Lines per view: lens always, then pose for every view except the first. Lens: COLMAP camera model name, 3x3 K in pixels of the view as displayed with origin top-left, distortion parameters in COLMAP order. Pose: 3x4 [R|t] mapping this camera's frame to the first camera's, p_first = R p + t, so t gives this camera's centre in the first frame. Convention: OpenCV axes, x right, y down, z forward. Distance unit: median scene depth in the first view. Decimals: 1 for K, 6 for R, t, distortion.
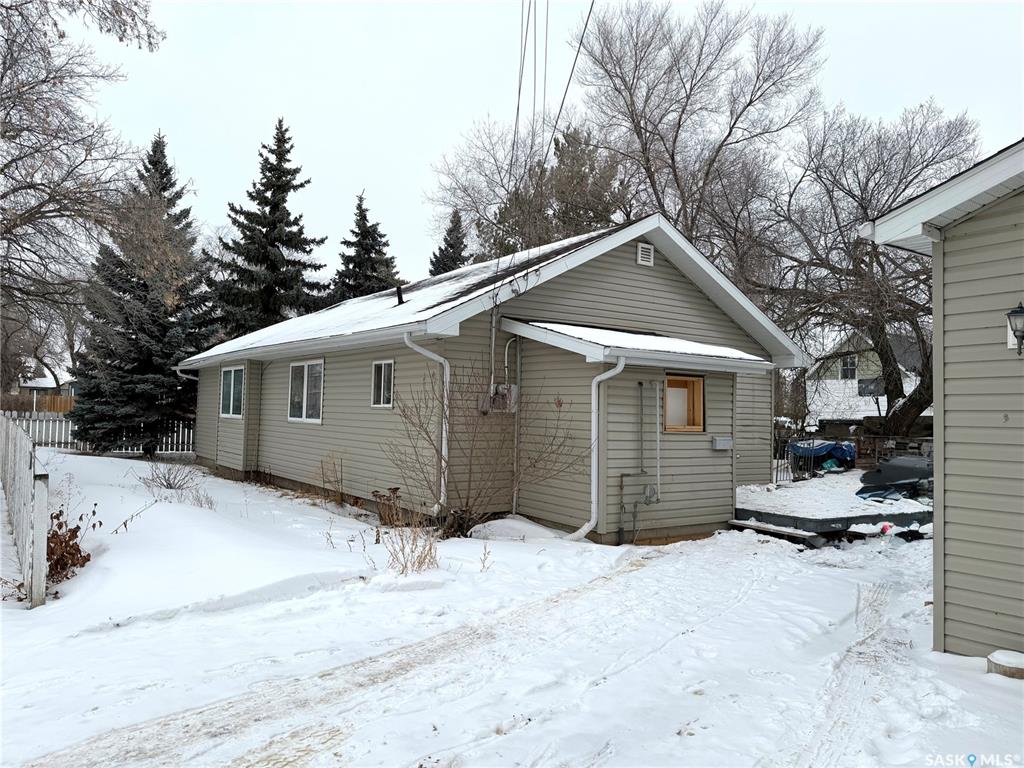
lens RADIAL K [[712.5, 0, 512.3], [0, 712.5, 381.9], [0, 0, 1]] dist [0.000570, 0.000082]
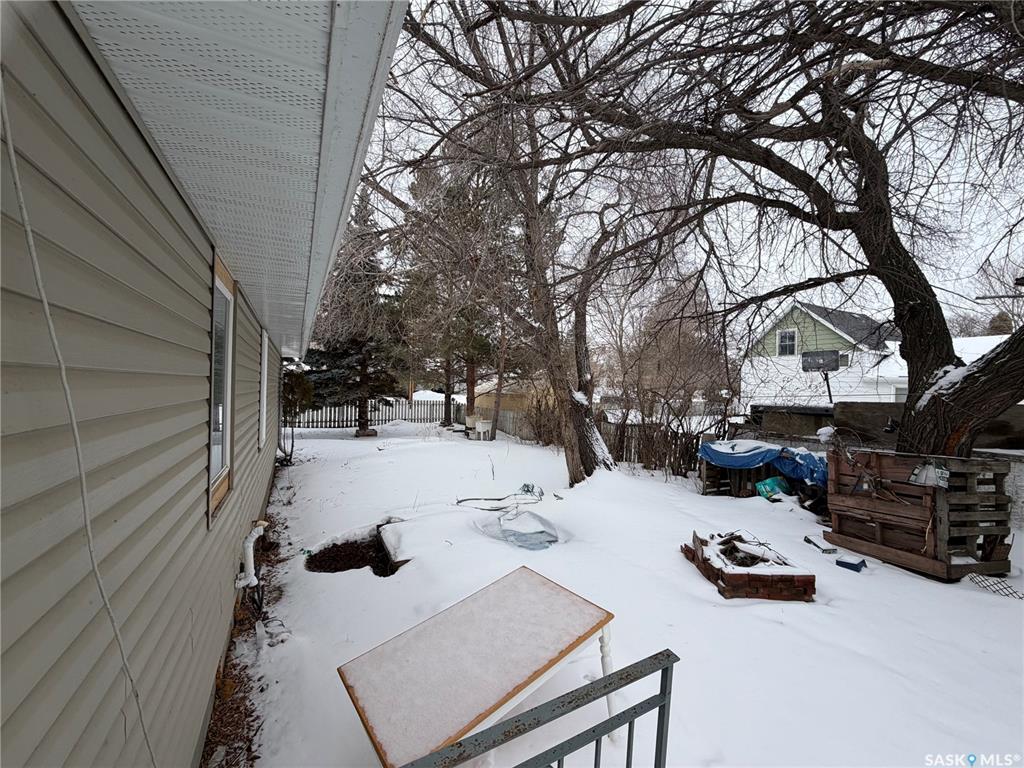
lens RADIAL K [[404.2, 0, 512.3], [0, 404.2, 384.0], [0, 0, 1]] dist [0.000860, 0.000863]
pose [[0.990760, -0.004322, -0.135561, 0.271753], [0.009118, 0.999353, 0.034781, 0.019679], [0.135323, -0.035696, 0.990158, 0.623043]]
